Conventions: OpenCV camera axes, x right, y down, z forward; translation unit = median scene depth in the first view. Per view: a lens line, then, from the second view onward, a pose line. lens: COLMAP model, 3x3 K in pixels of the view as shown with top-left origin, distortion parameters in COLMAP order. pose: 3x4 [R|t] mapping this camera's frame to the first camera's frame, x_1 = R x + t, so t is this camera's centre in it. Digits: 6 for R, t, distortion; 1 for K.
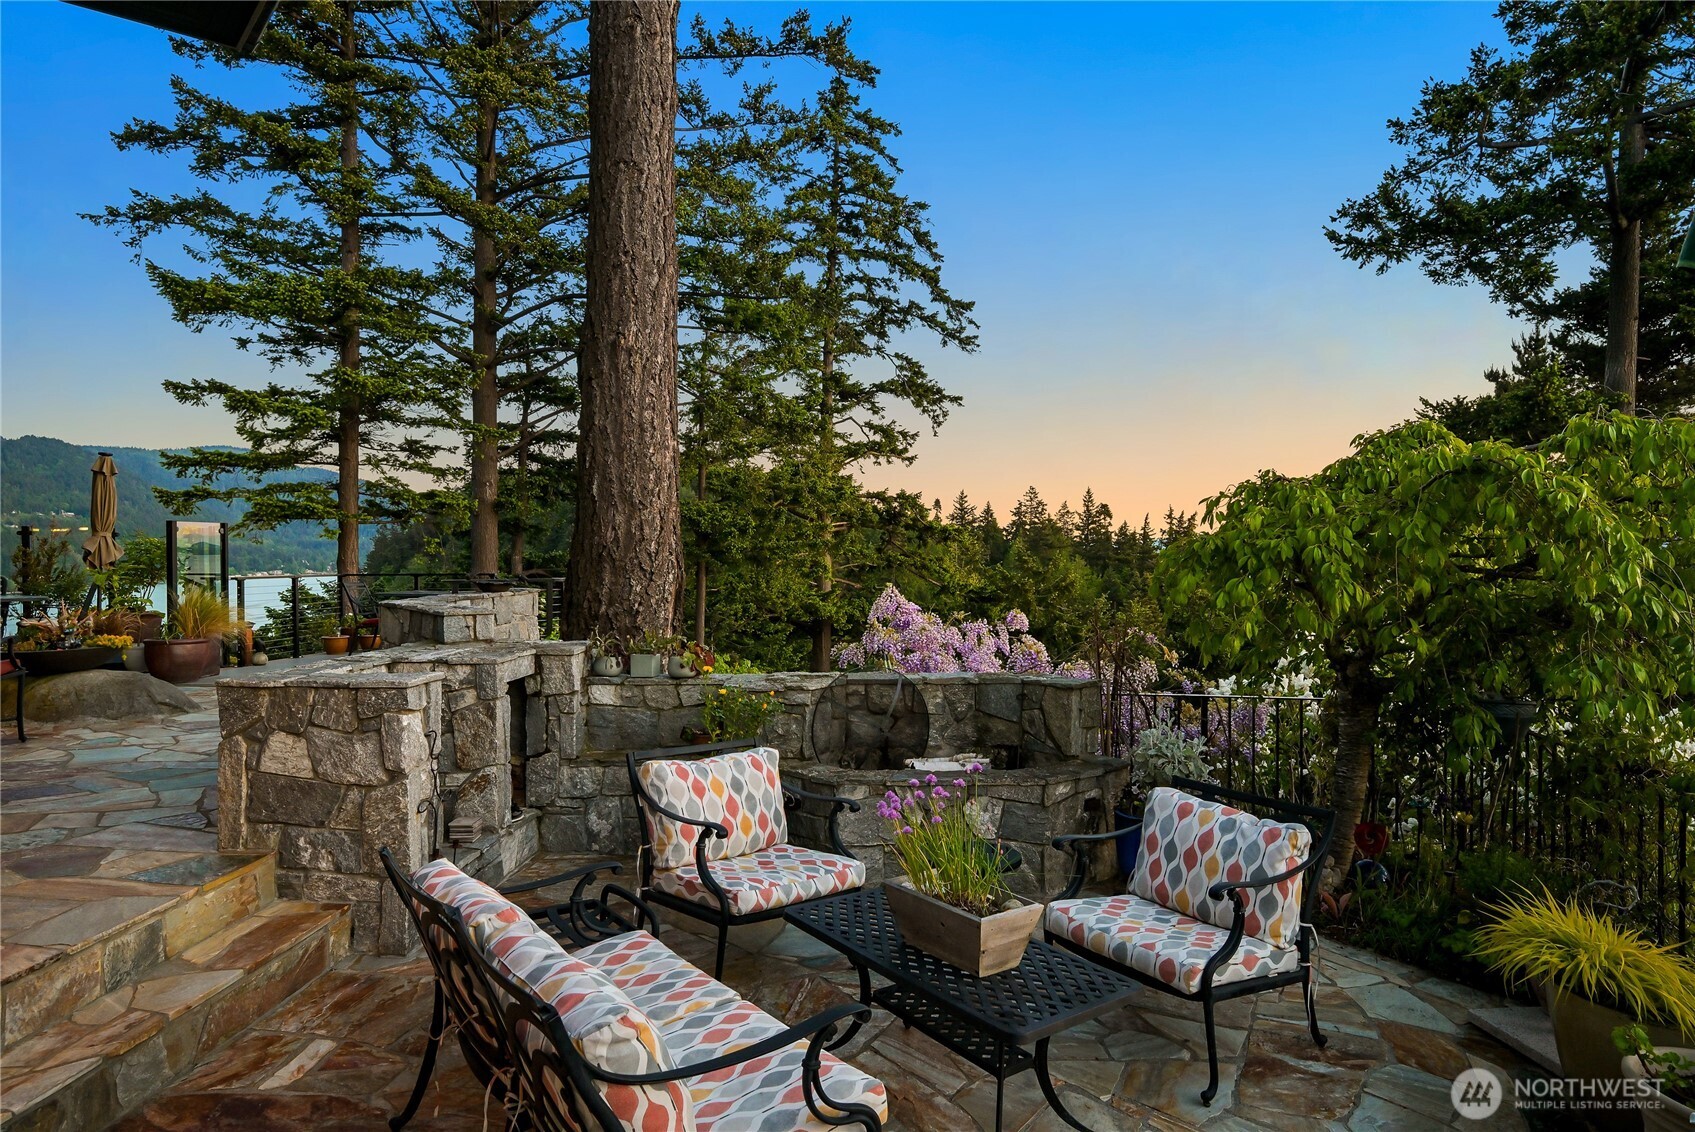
lens RADIAL K [[1019.8, 0, 849.5], [0, 1019.8, 564.5], [0, 0, 1]] dist [-0.000706, -0.000441]
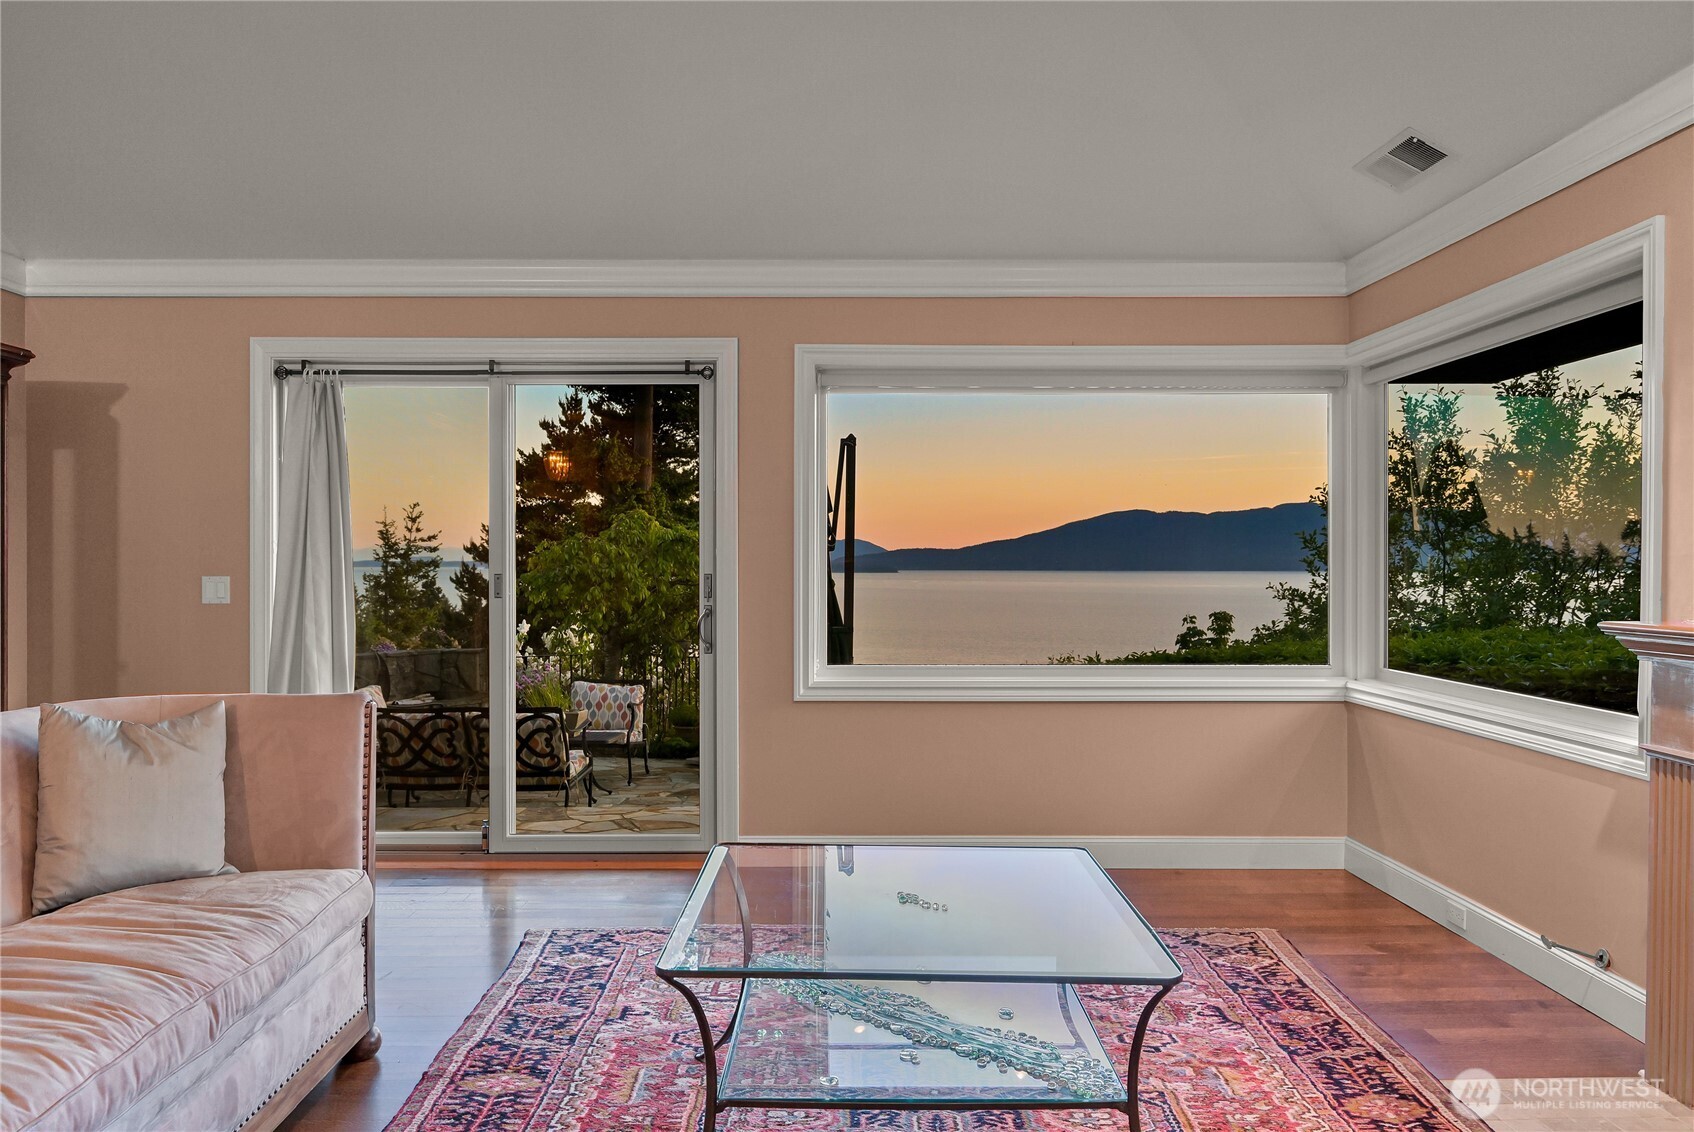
lens RADIAL K [[1124.4, 0, 846.5], [0, 1124.4, 567.7], [0, 0, 1]] dist [0.000119, 0.000003]
pose [[0.648760, -0.002326, 0.760989, -0.806320], [0.013430, 0.999875, -0.008392, 0.000134], [-0.760874, 0.015665, 0.648710, -0.711048]]
